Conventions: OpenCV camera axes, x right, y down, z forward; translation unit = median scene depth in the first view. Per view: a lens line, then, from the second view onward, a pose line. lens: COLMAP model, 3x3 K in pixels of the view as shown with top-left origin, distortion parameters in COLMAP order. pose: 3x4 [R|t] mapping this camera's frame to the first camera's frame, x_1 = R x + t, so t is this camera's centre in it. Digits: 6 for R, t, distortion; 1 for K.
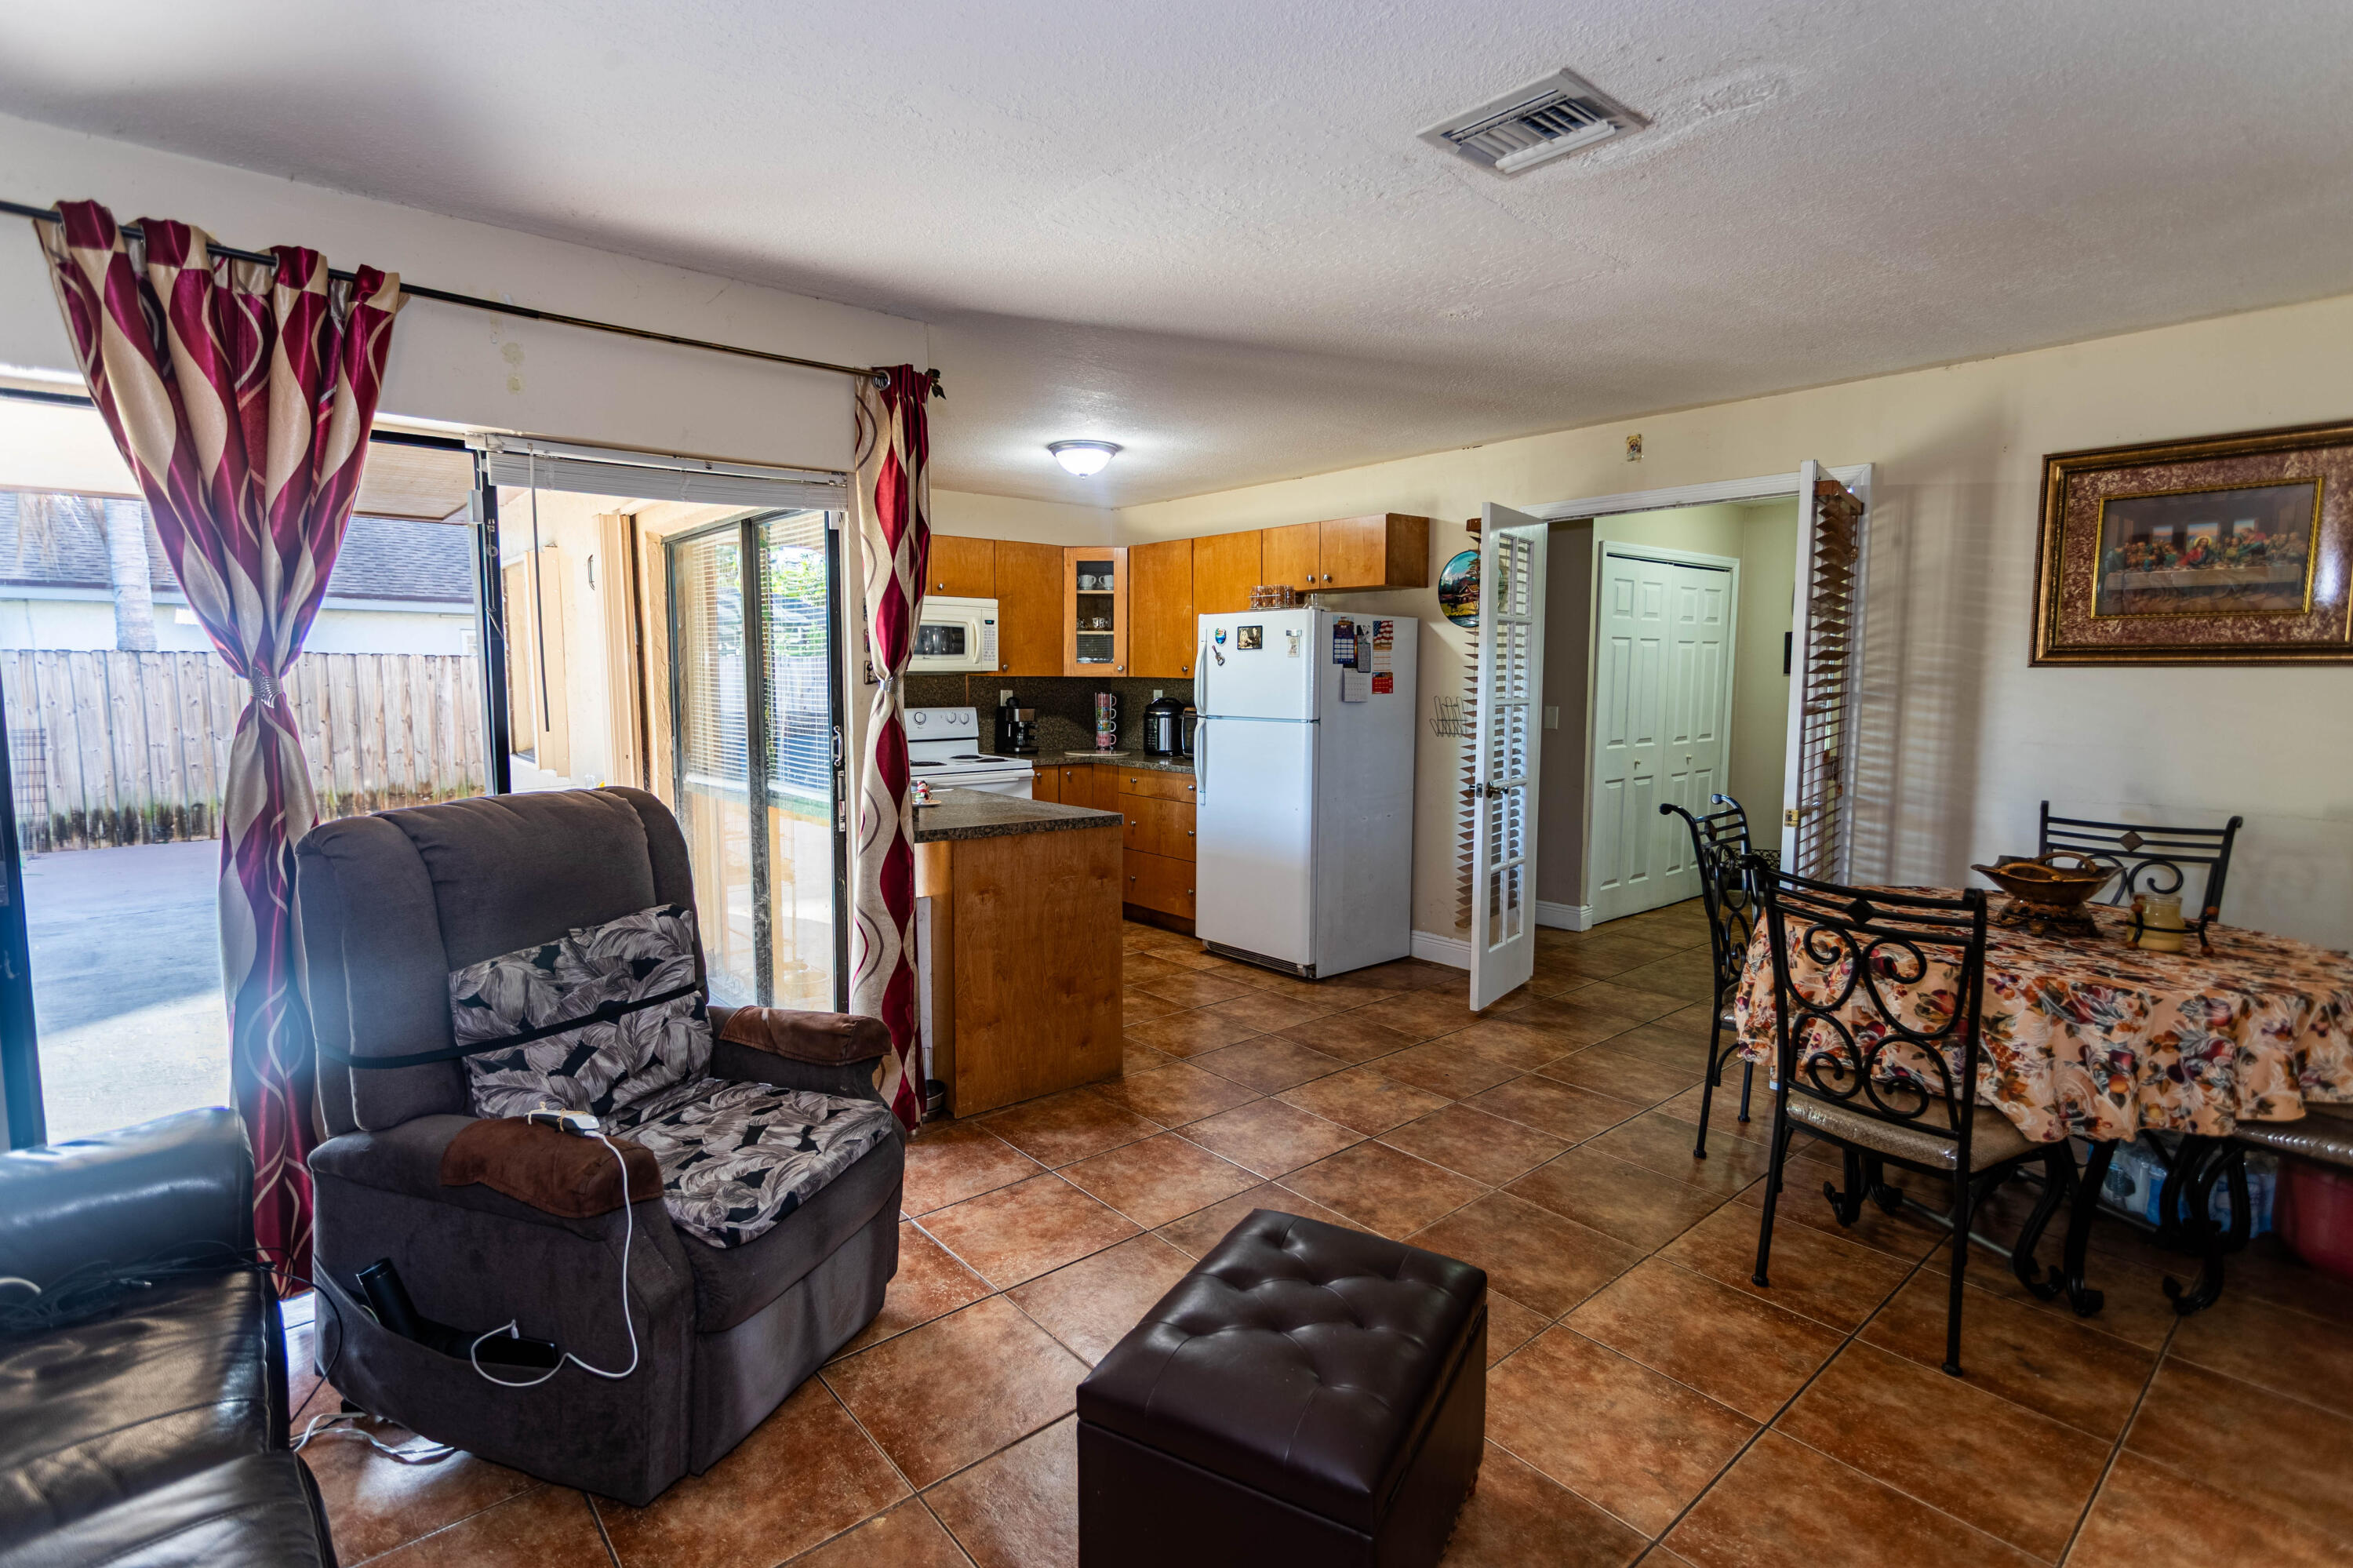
lens RADIAL K [[1111.4, 0, 1170.2], [0, 1111.4, 775.7], [0, 0, 1]] dist [0.004601, 0.000397]
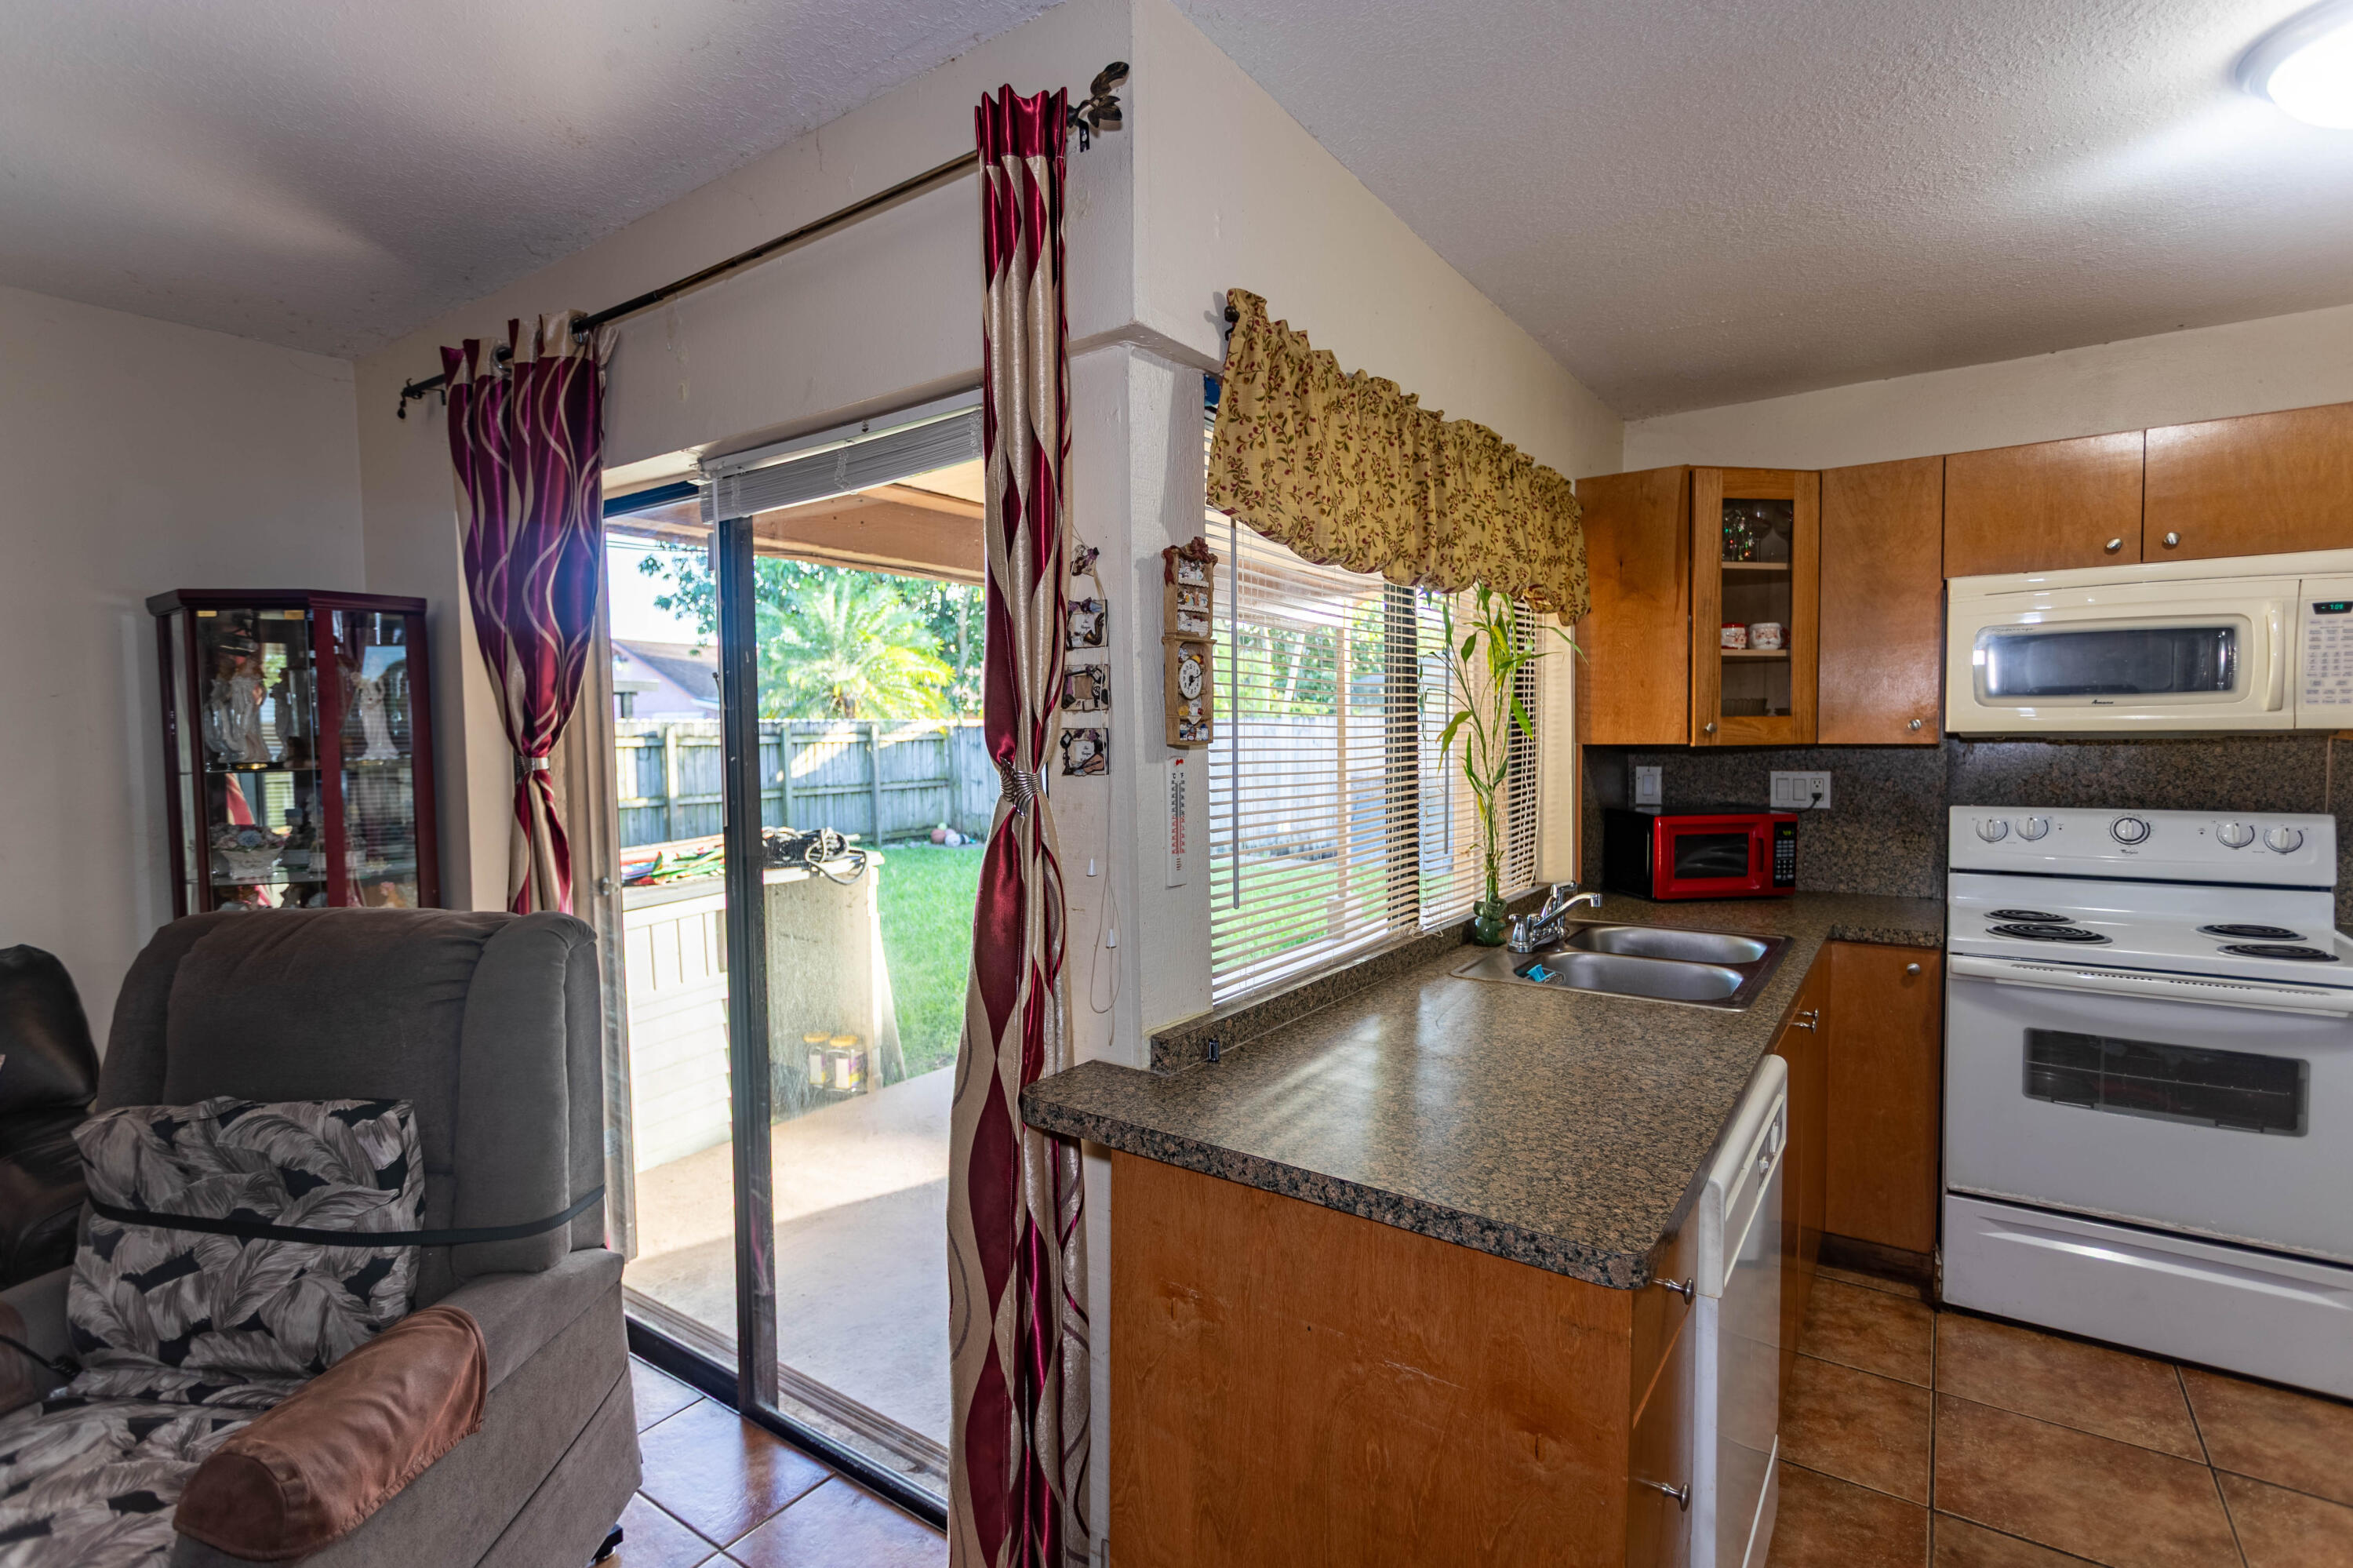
lens RADIAL K [[1111.4, 0, 1169.0], [0, 1111.4, 775.1], [0, 0, 1]] dist [0.004601, 0.000397]
pose [[0.252746, 0.037291, -0.966814, 0.203266], [-0.081114, 0.996556, 0.017234, -0.084882], [0.964127, 0.074067, 0.254900, 0.827651]]
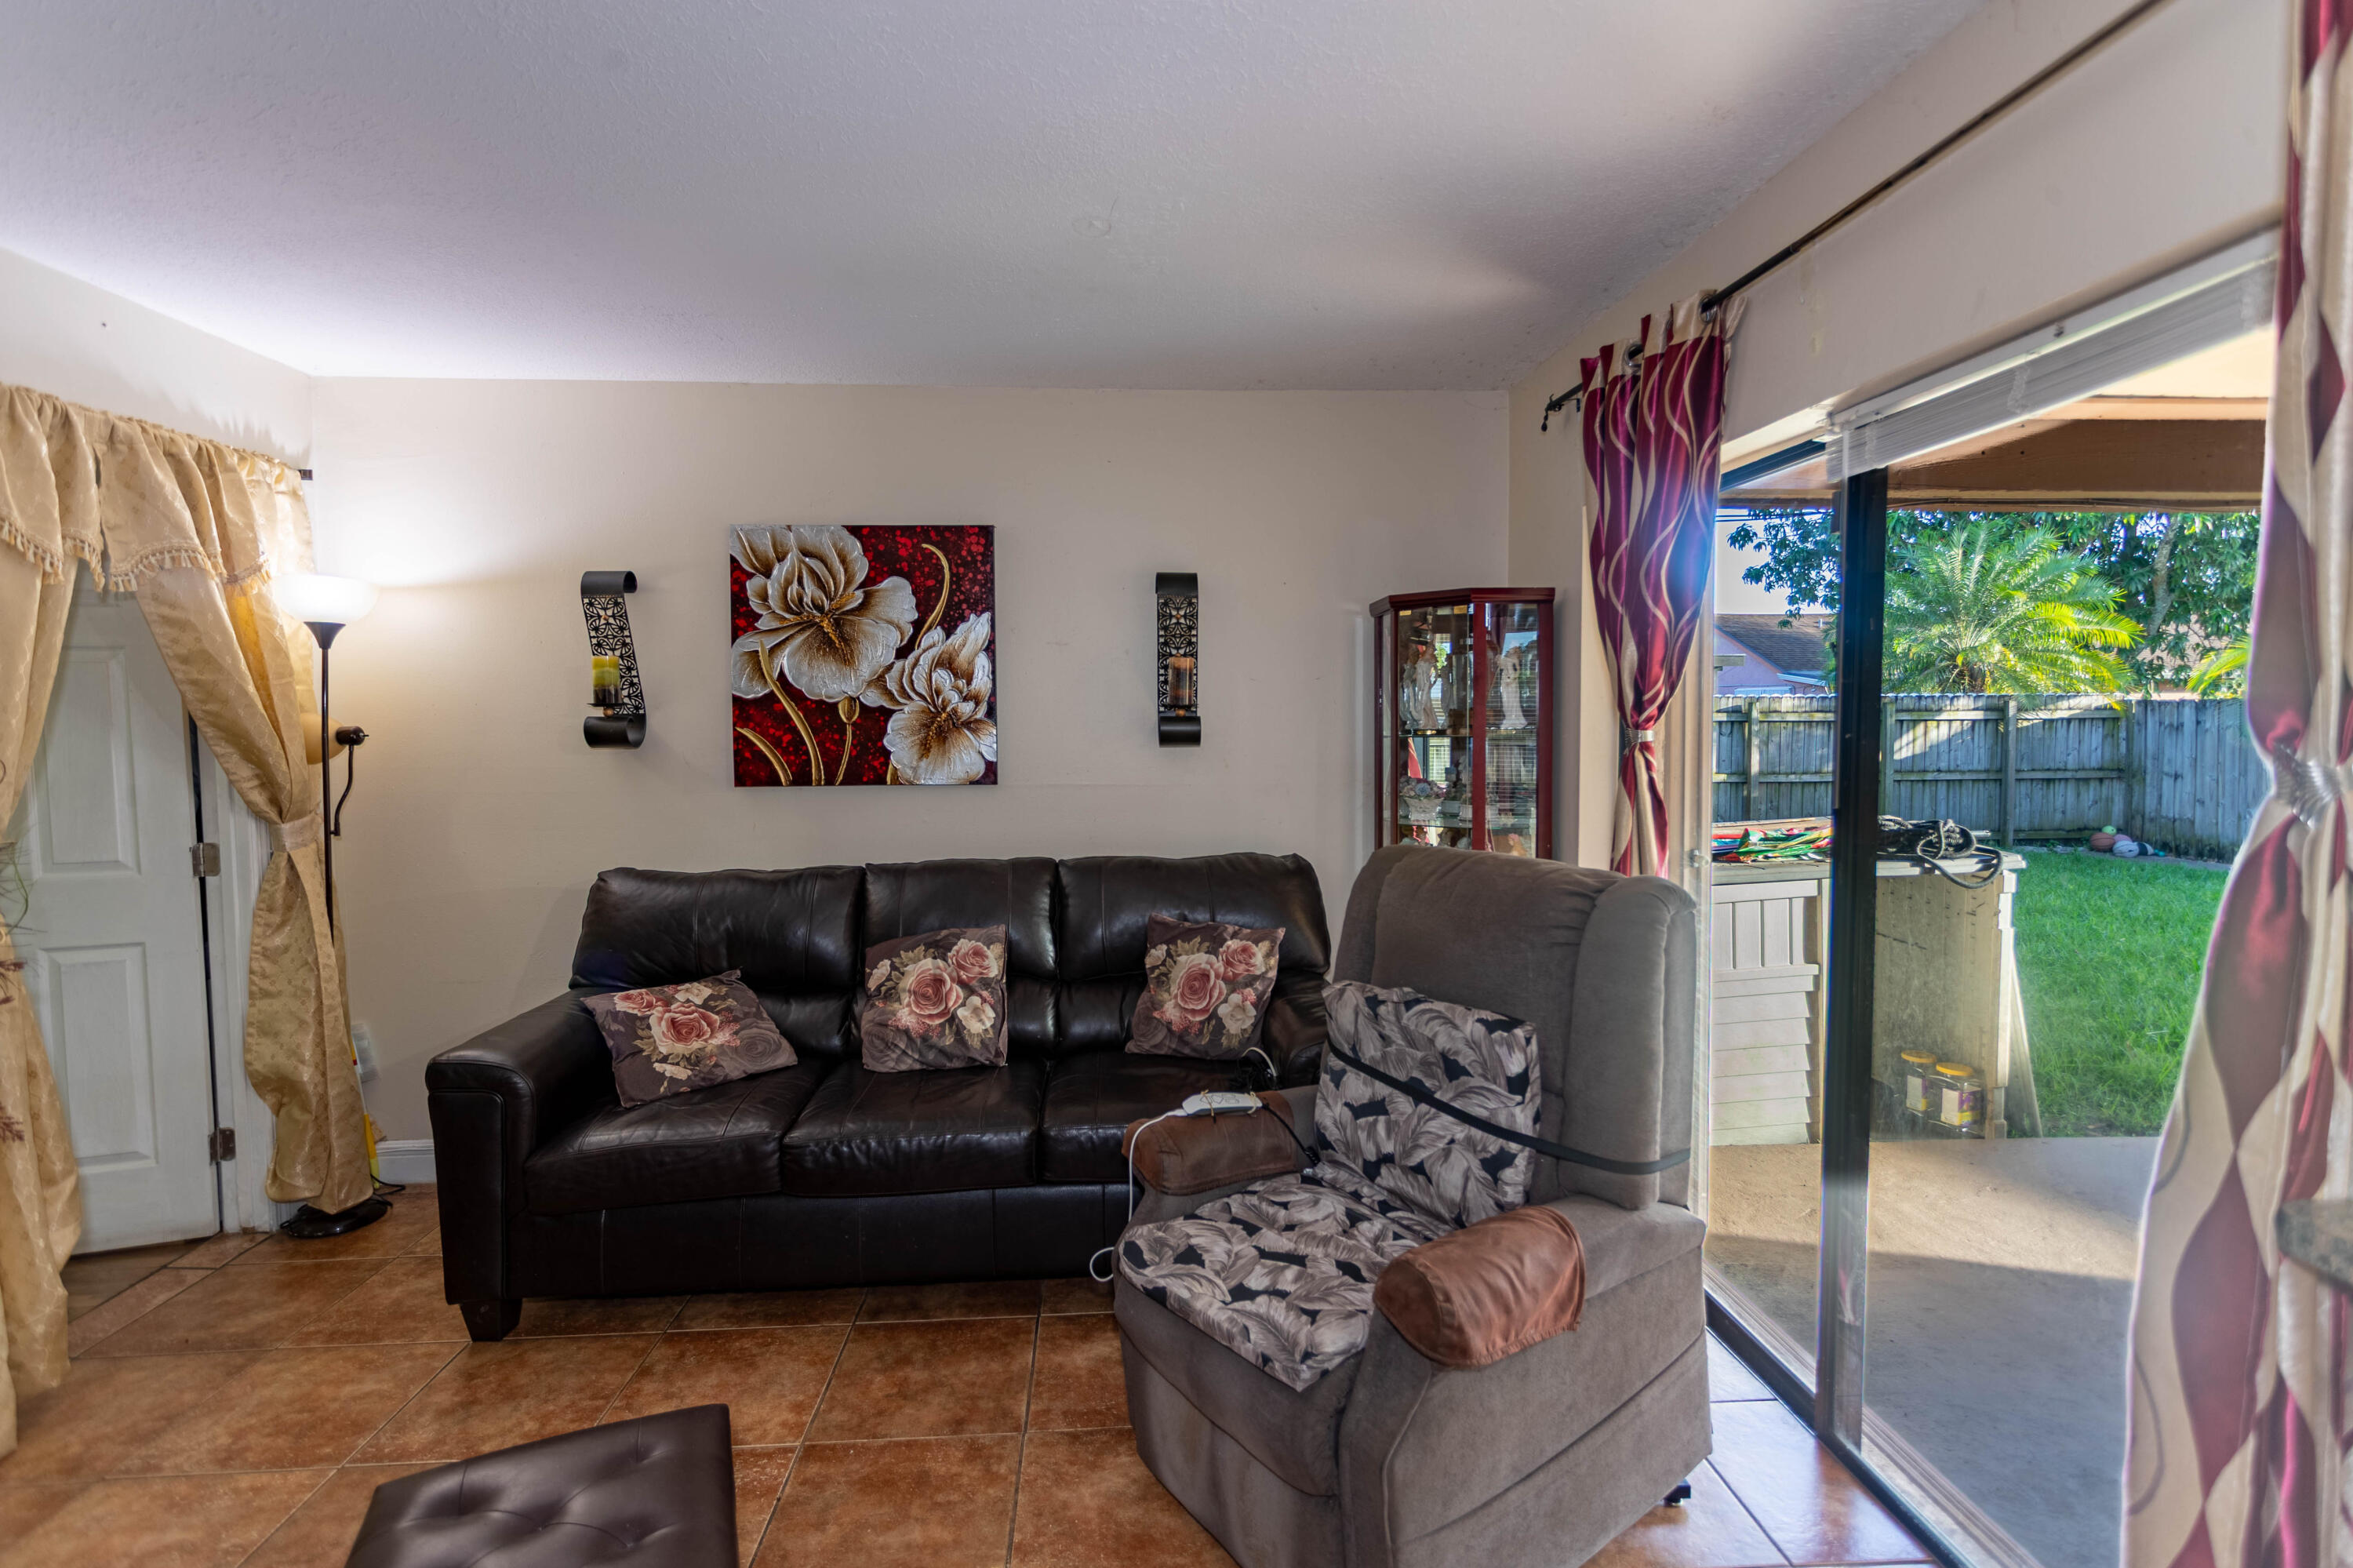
lens RADIAL K [[1111.4, 0, 1171.1], [0, 1111.4, 772.8], [0, 0, 1]] dist [0.004601, 0.000397]
pose [[-0.602679, 0.045957, -0.796660, 0.206087], [-0.071761, 0.991174, 0.111465, -0.083339], [0.794751, 0.124346, -0.594062, 0.816200]]
